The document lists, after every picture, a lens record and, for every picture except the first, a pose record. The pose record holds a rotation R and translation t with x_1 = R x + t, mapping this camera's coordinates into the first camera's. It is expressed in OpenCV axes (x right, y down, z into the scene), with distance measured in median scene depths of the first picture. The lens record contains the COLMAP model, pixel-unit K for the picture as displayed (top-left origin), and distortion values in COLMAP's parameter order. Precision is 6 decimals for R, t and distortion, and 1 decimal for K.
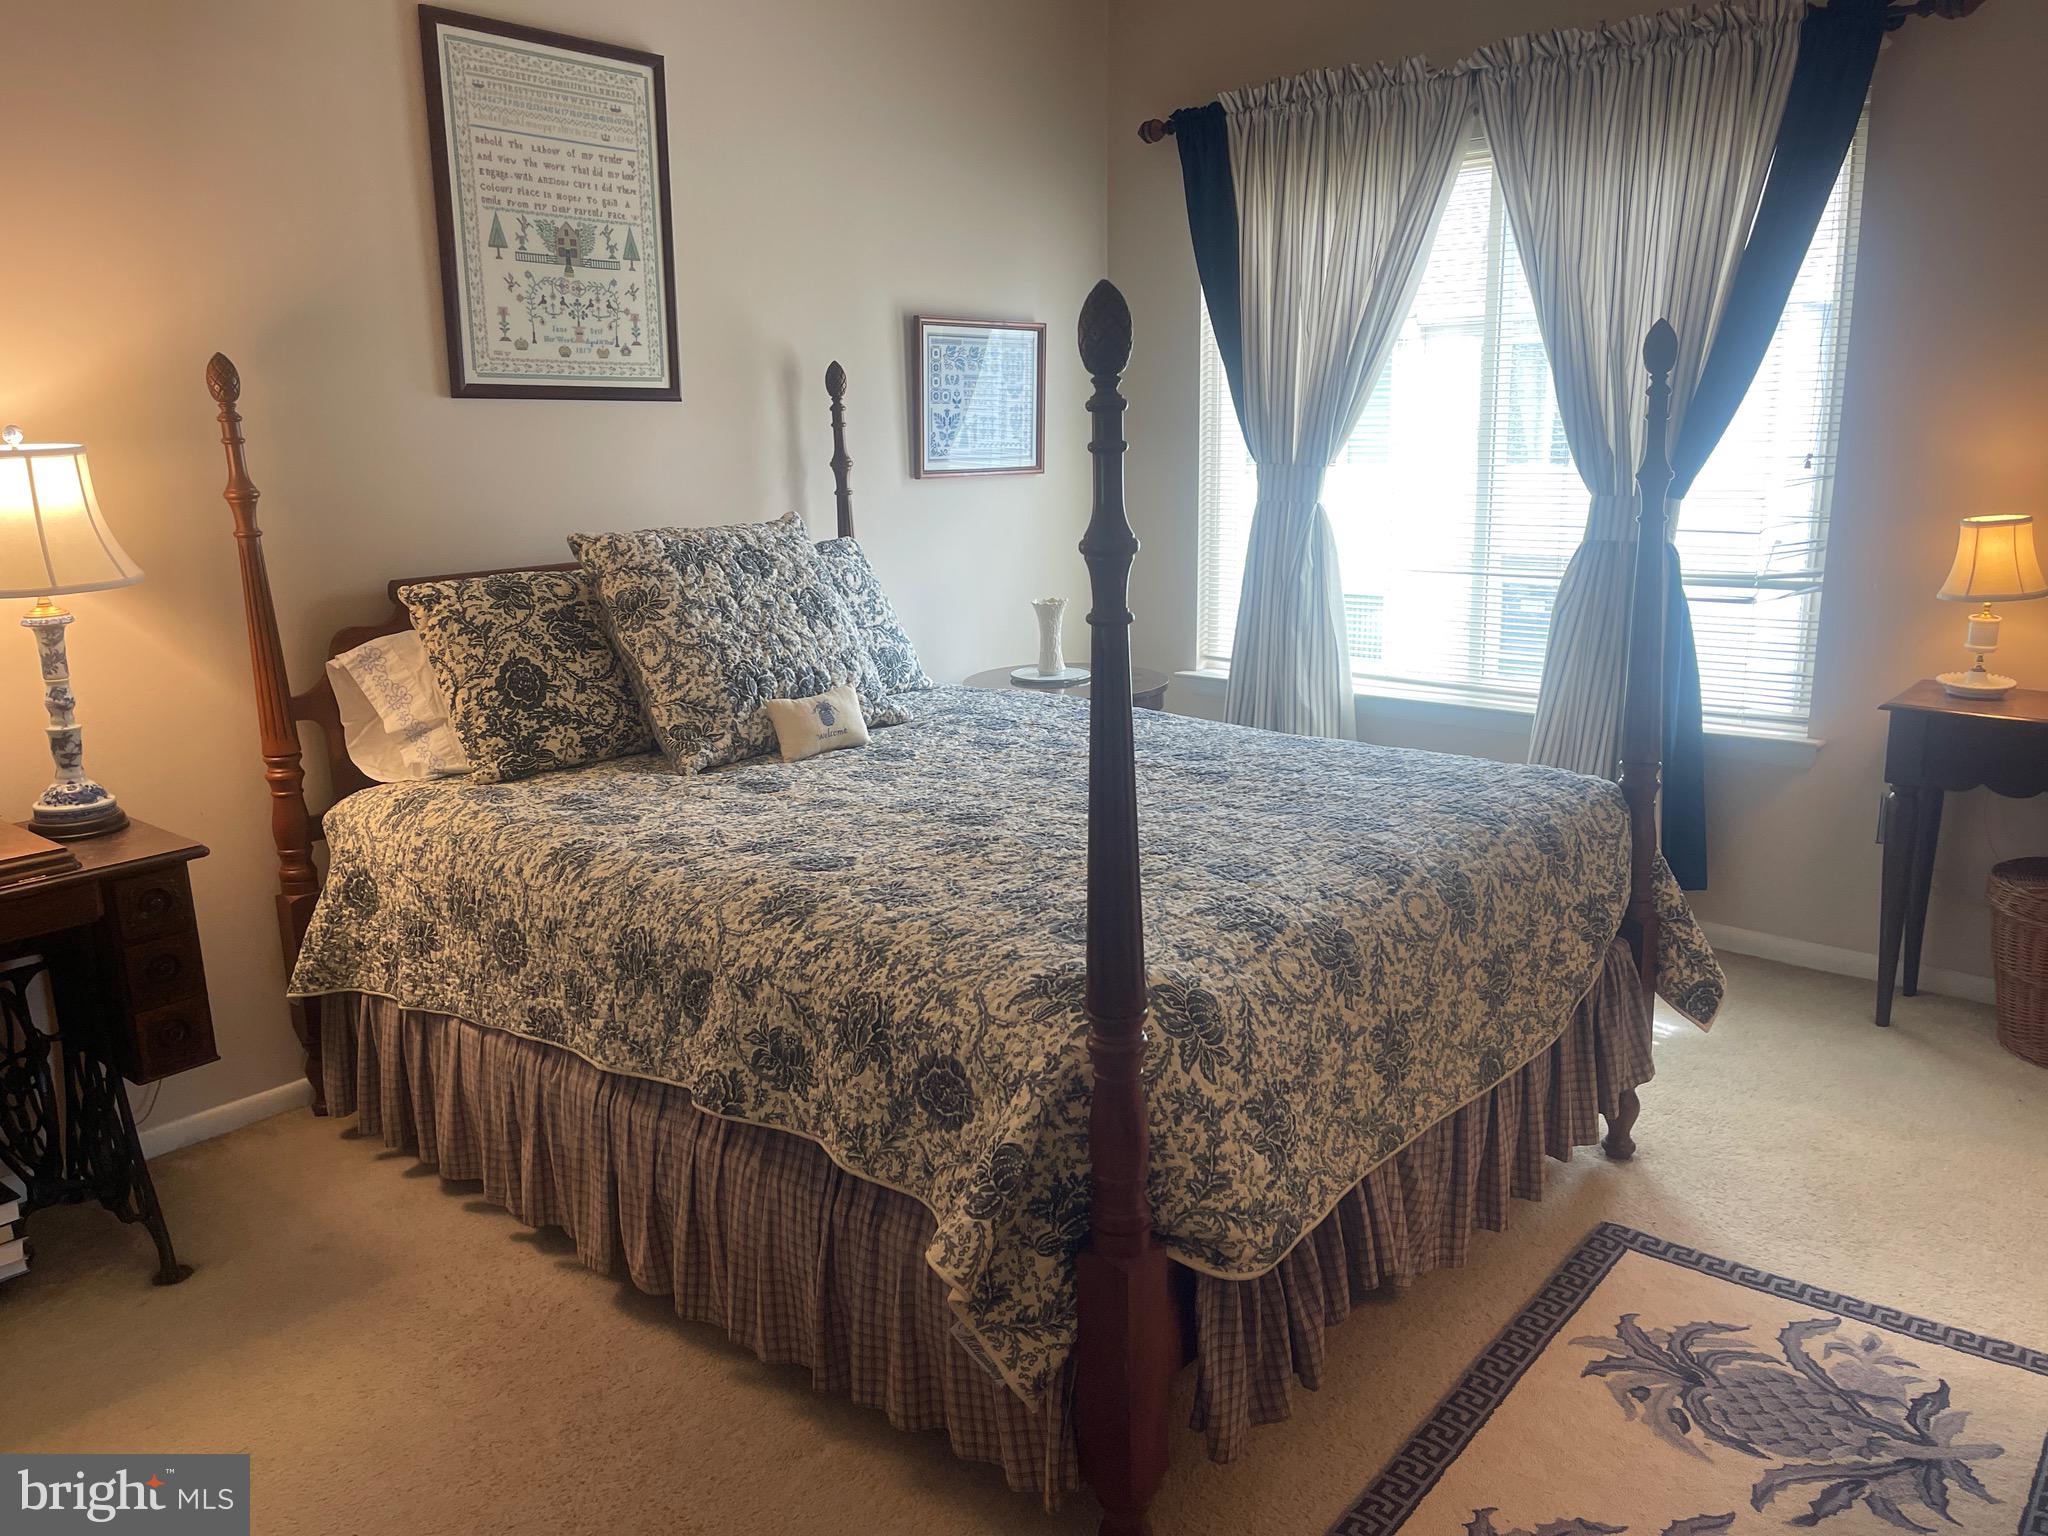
lens RADIAL K [[1524.1, 0, 1024.0], [0, 1524.1, 768.0], [0, 0, 1]] dist [0.108197, -0.158717]
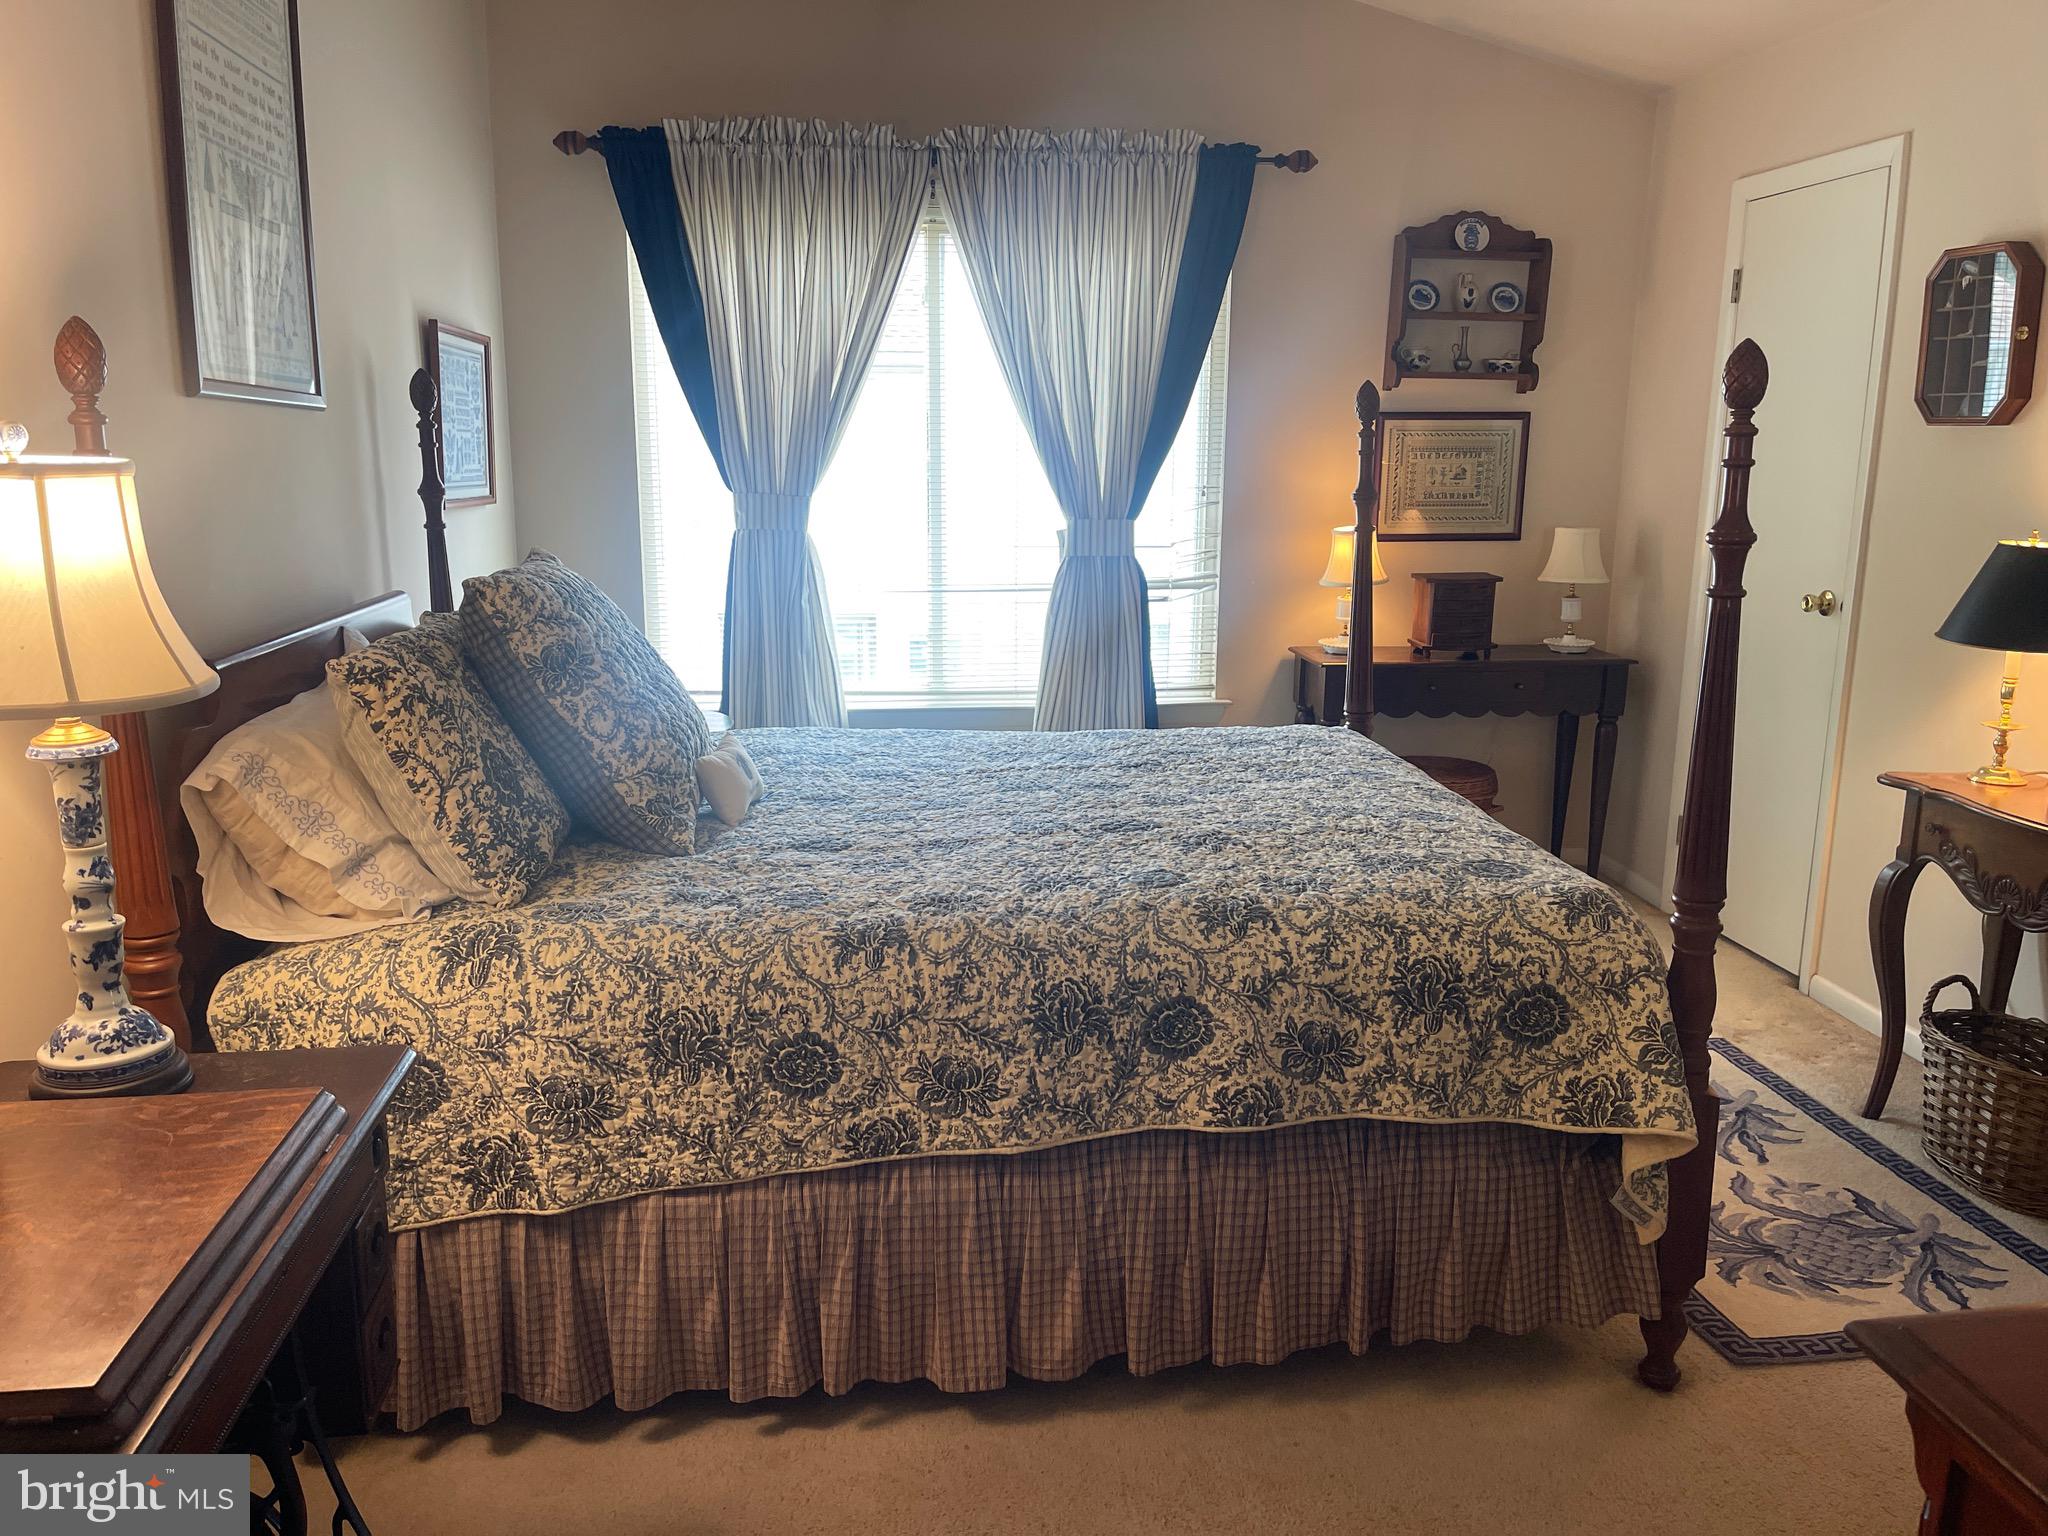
lens RADIAL K [[1524.4, 0, 1021.4], [0, 1524.4, 757.8], [0, 0, 1]] dist [0.100891, -0.176050]
pose [[0.678511, -0.126829, 0.723558, -0.822244], [0.149113, 0.988256, 0.033398, -0.057477], [-0.719297, 0.085231, 0.689455, 0.329896]]
